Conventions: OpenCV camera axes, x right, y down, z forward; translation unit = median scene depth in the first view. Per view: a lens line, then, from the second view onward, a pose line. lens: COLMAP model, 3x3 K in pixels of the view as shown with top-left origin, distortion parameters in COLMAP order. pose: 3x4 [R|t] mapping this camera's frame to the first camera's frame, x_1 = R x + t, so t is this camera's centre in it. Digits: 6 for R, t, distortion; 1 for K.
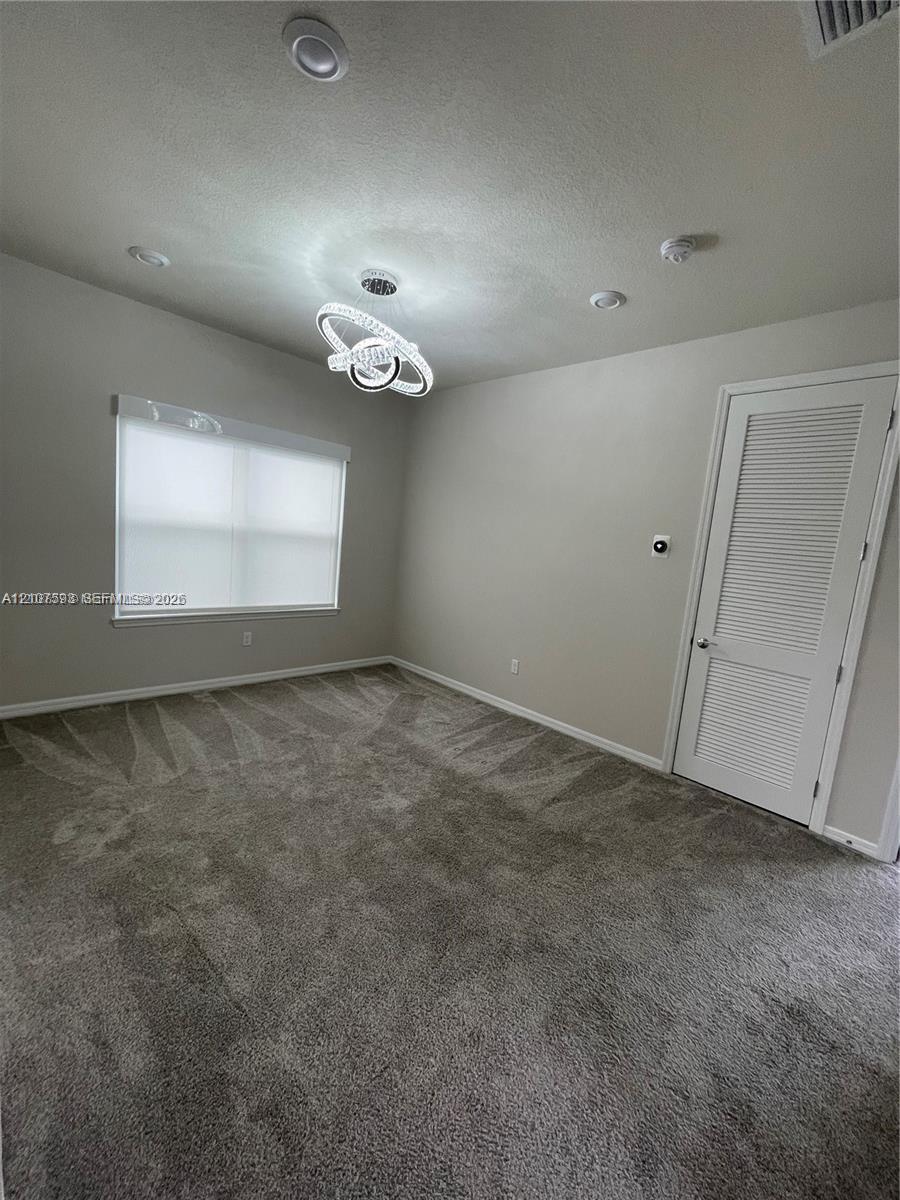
lens RADIAL K [[484.7, 0, 455.3], [0, 484.7, 603.5], [0, 0, 1]] dist [-0.002824, -0.000797]
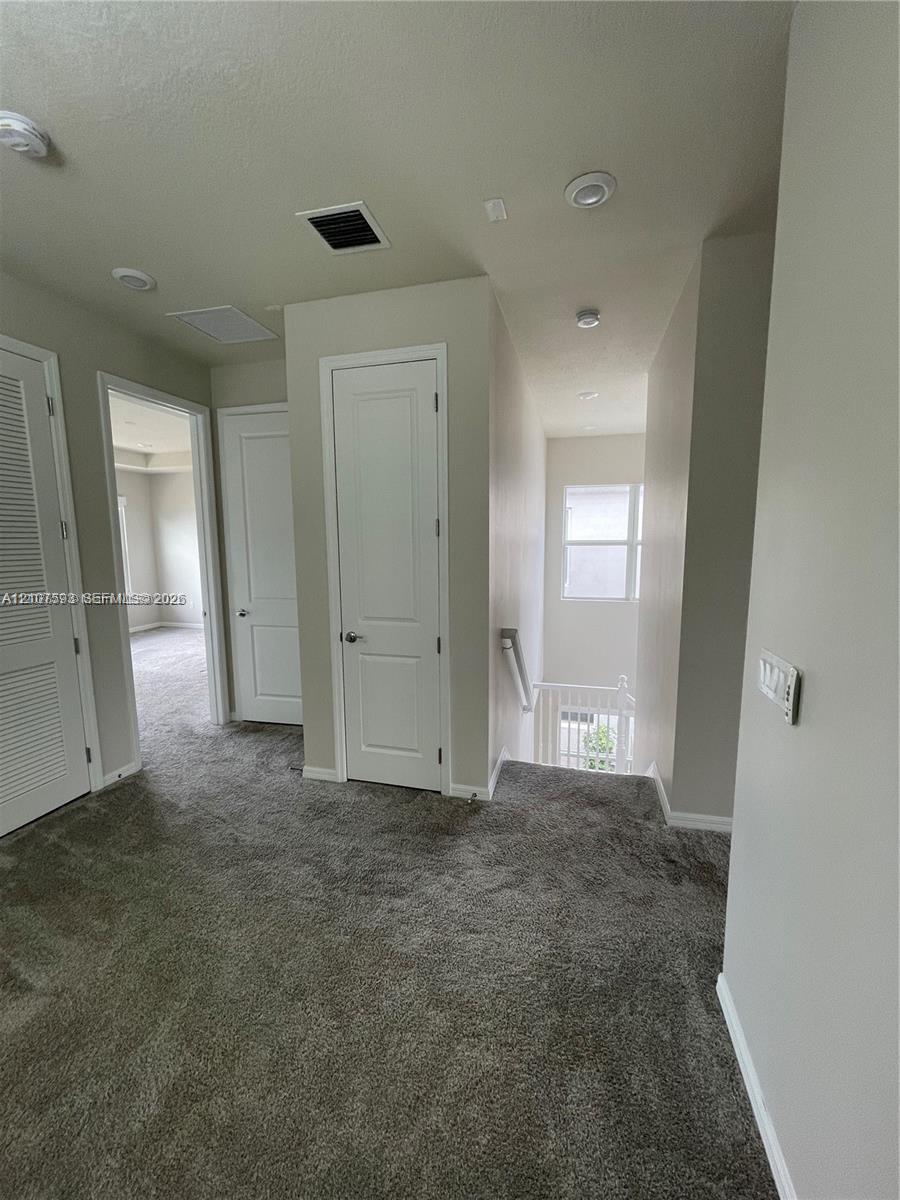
lens RADIAL K [[484.7, 0, 455.3], [0, 484.7, 603.5], [0, 0, 1]] dist [-0.002824, -0.000797]
pose [[-0.511095, -0.202477, 0.835335, -0.508131], [0.069512, 0.958937, 0.274968, -0.179408], [-0.856709, 0.198600, -0.476034, 0.773820]]
